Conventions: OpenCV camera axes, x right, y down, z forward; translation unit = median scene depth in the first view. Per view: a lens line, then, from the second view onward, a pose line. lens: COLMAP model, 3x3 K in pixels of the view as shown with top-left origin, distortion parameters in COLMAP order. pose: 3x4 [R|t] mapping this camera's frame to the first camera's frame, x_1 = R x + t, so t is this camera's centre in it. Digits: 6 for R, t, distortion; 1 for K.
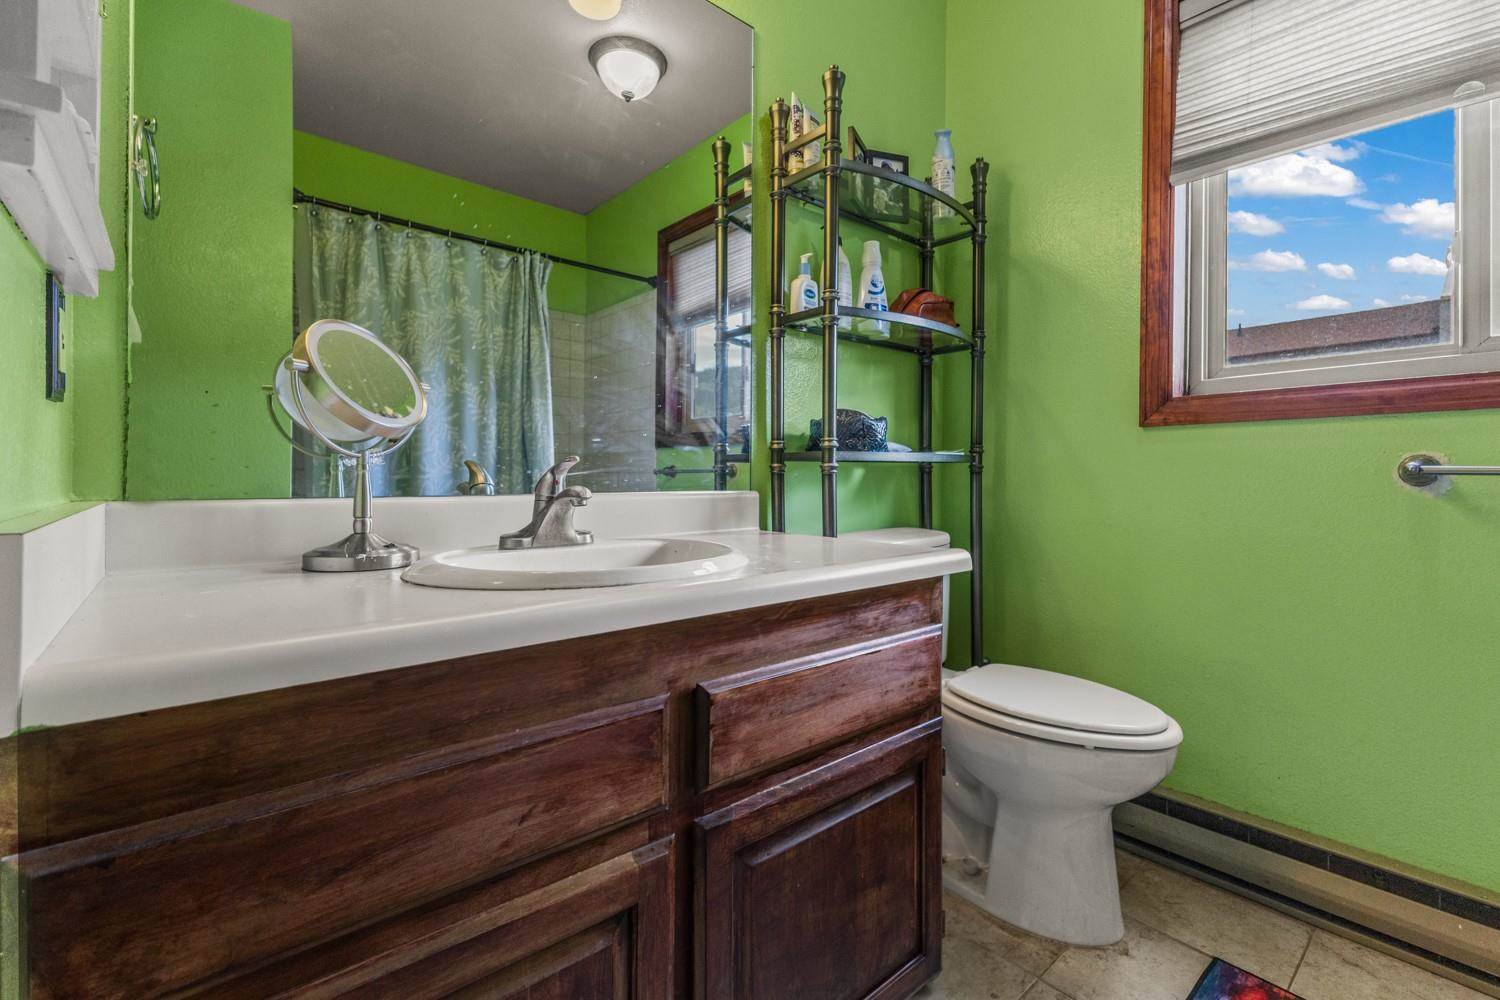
lens RADIAL K [[661.1, 0, 750.0], [0, 661.1, 500.0], [0, 0, 1]] dist [0.003423, -0.000207]
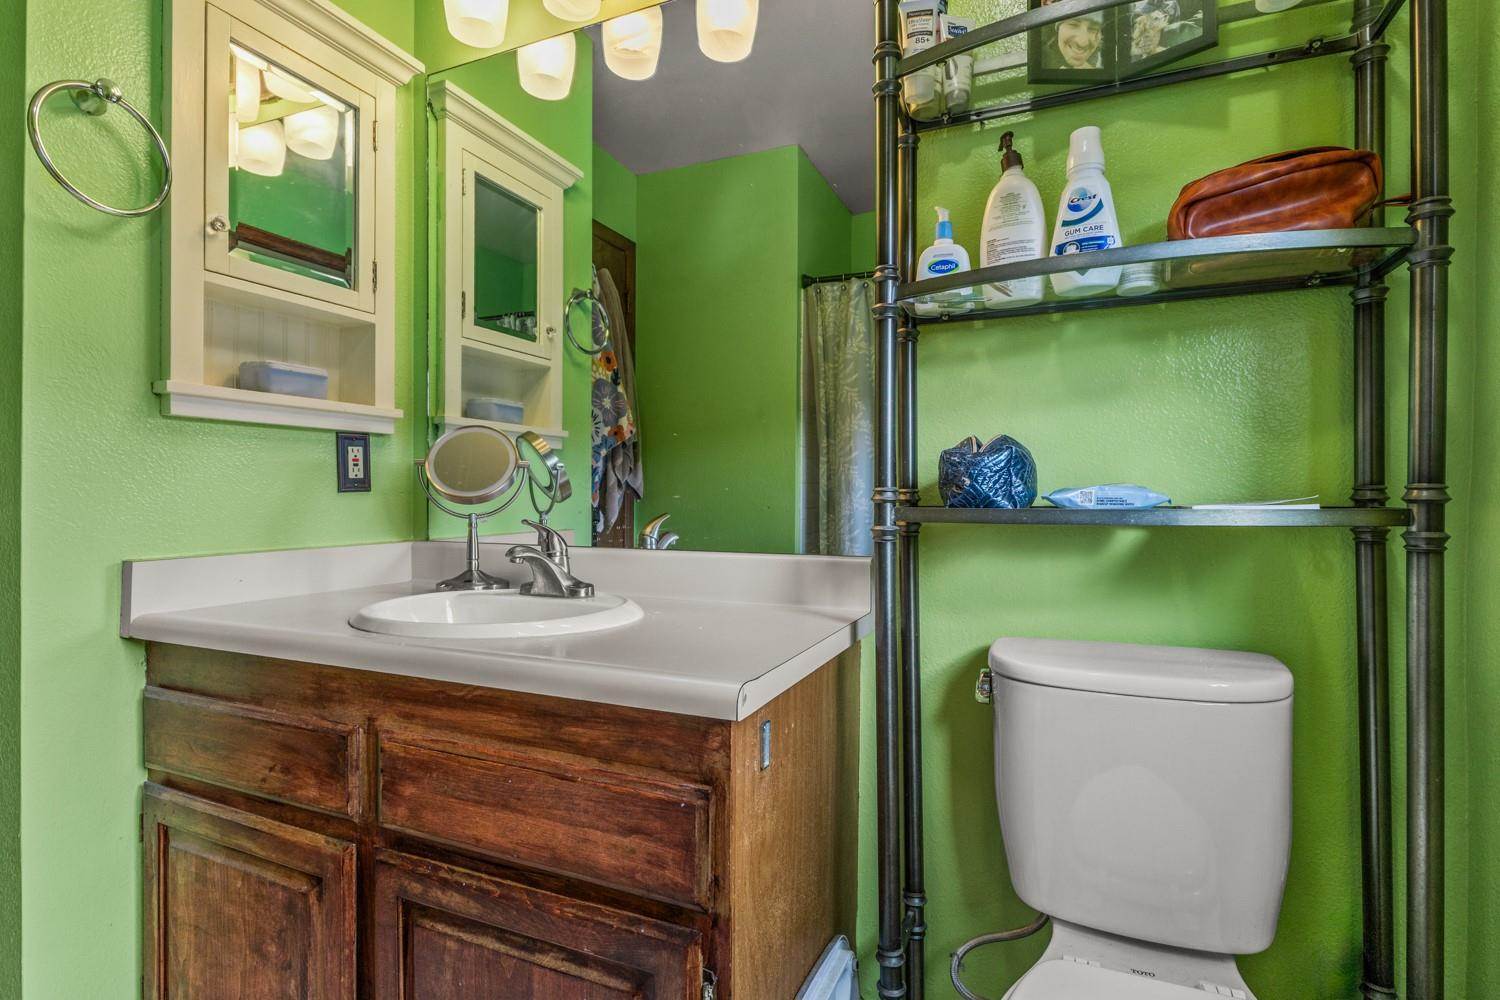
lens RADIAL K [[755.0, 0, 750.0], [0, 755.0, 500.0], [0, 0, 1]] dist [-0.000524, -0.000074]
pose [[0.412582, -0.006109, -0.910900, 0.633009], [-0.024576, 0.999539, -0.017835, -0.053318], [0.910589, 0.029745, 0.412242, 0.463598]]
